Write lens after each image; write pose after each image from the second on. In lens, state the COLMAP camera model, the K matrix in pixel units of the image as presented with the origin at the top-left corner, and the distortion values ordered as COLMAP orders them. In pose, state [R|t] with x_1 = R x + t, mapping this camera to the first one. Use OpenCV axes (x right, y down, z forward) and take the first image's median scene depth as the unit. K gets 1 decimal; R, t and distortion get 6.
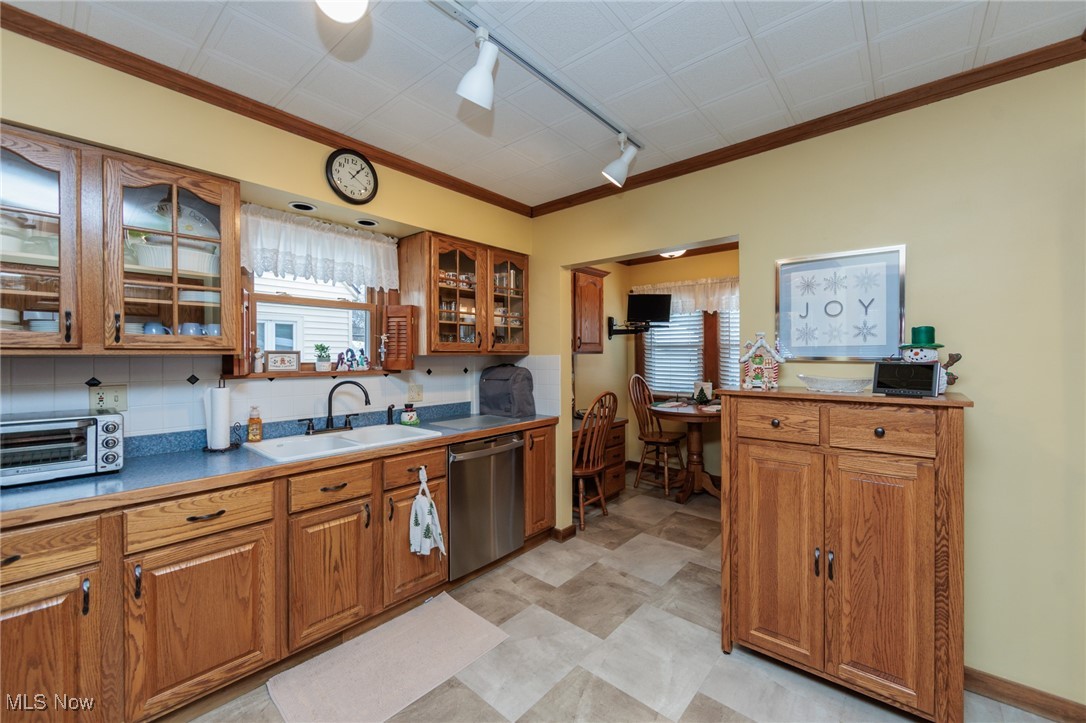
lens RADIAL K [[429.5, 0, 542.9], [0, 429.5, 356.6], [0, 0, 1]] dist [-0.002183, -0.000307]
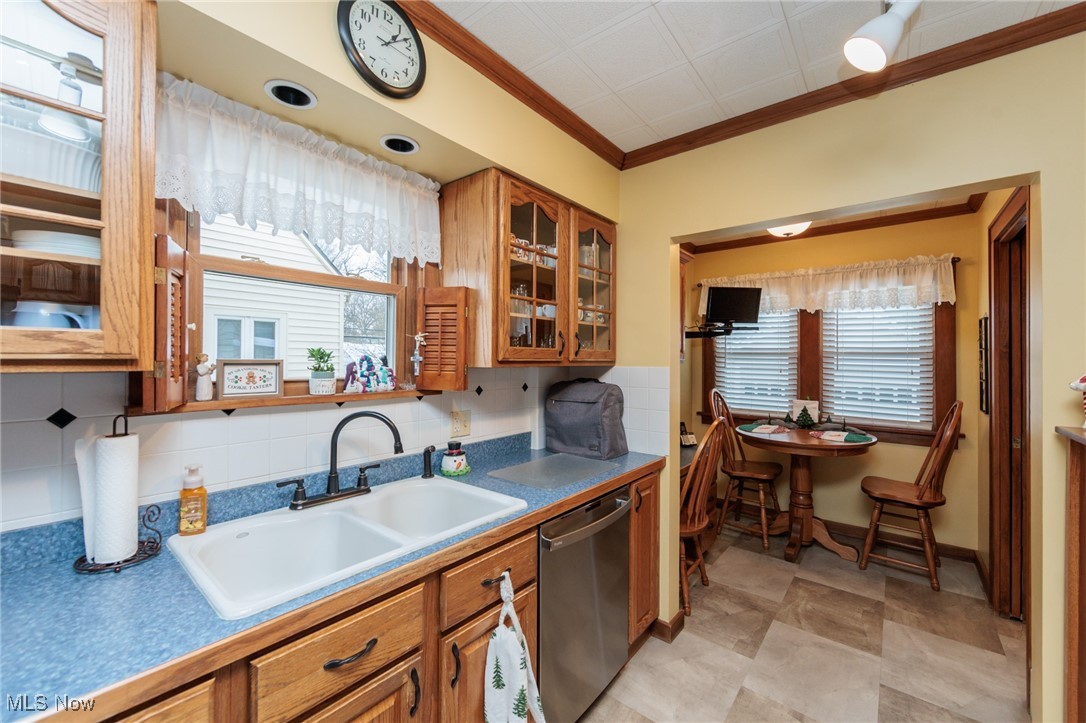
lens RADIAL K [[429.5, 0, 542.9], [0, 429.5, 356.6], [0, 0, 1]] dist [-0.002183, -0.000307]
pose [[0.999517, 0.009995, 0.029437, -0.201783], [-0.009778, 0.999924, -0.007508, -0.014283], [-0.029510, 0.007216, 0.999538, 0.357718]]
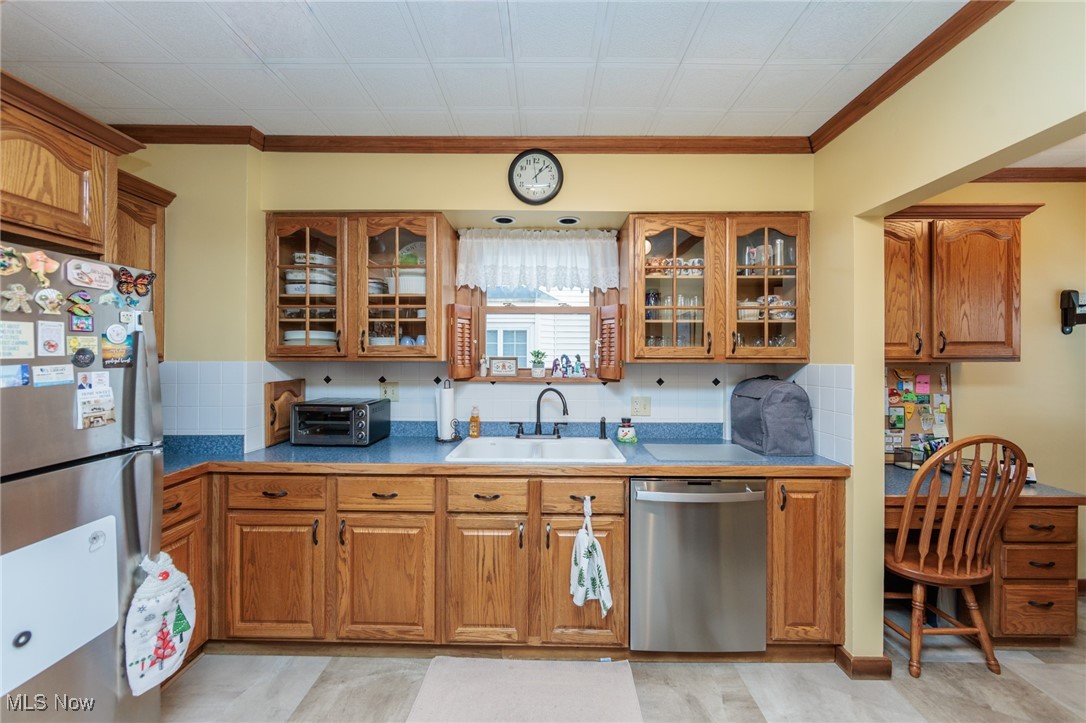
lens RADIAL K [[424.1, 0, 543.8], [0, 424.1, 356.5], [0, 0, 1]] dist [-0.002666, -0.000158]
pose [[0.647917, 0.004403, -0.761698, 0.234304], [-0.007435, 0.999972, -0.000543, -0.012473], [0.761675, 0.006015, 0.647932, 0.319363]]
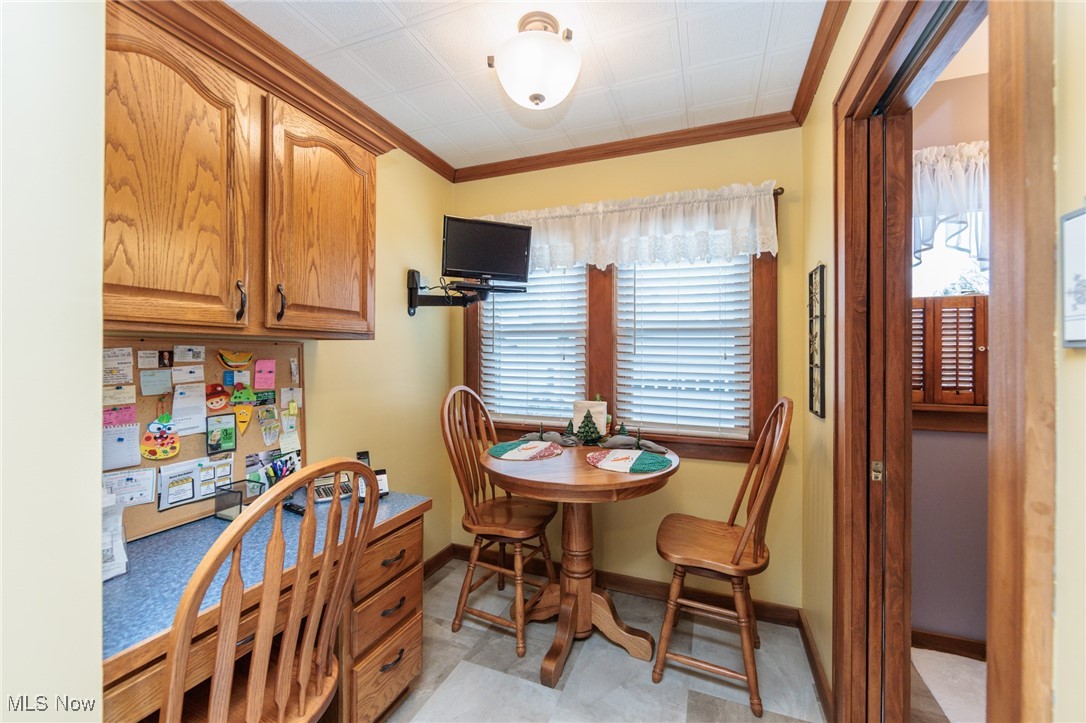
lens RADIAL K [[429.5, 0, 542.9], [0, 429.5, 356.6], [0, 0, 1]] dist [-0.002183, -0.000307]
pose [[0.943223, 0.007457, 0.332076, 0.233325], [-0.006998, 0.999972, -0.002577, 0.014416], [-0.332086, 0.000107, 0.943249, 0.833521]]
